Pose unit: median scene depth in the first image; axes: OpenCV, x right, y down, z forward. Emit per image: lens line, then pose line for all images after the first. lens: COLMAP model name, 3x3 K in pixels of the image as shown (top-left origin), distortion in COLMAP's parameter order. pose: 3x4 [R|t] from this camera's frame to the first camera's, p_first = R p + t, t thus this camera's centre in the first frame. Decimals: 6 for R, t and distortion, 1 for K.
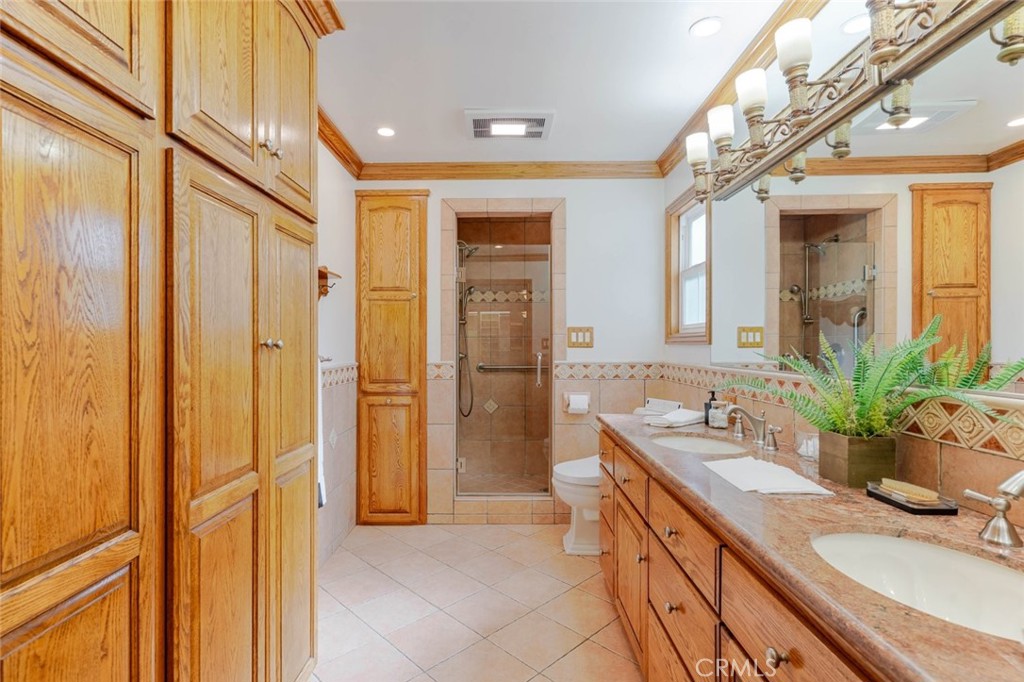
lens RADIAL K [[489.0, 0, 512.0], [0, 489.0, 341.0], [0, 0, 1]] dist [0.004887, 0.000287]
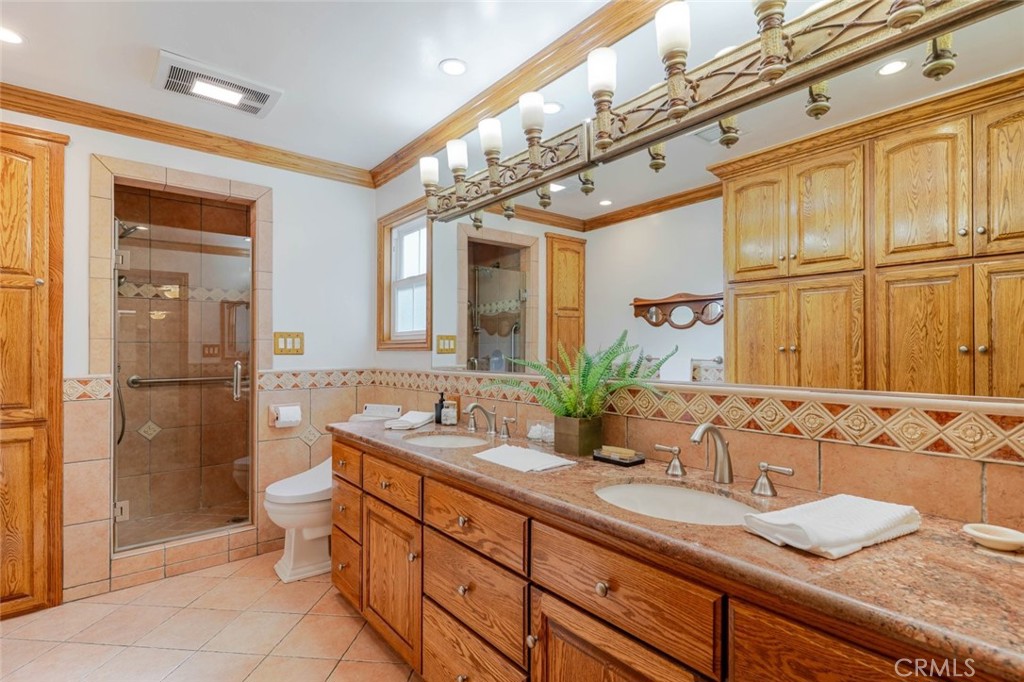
lens RADIAL K [[480.9, 0, 513.0], [0, 480.9, 346.9], [0, 0, 1]] dist [-0.000042, -0.000875]
pose [[0.769250, 0.001974, 0.638944, -0.121558], [-0.000851, 0.999998, -0.002064, 0.000515], [-0.638947, 0.001044, 0.769250, 0.042744]]
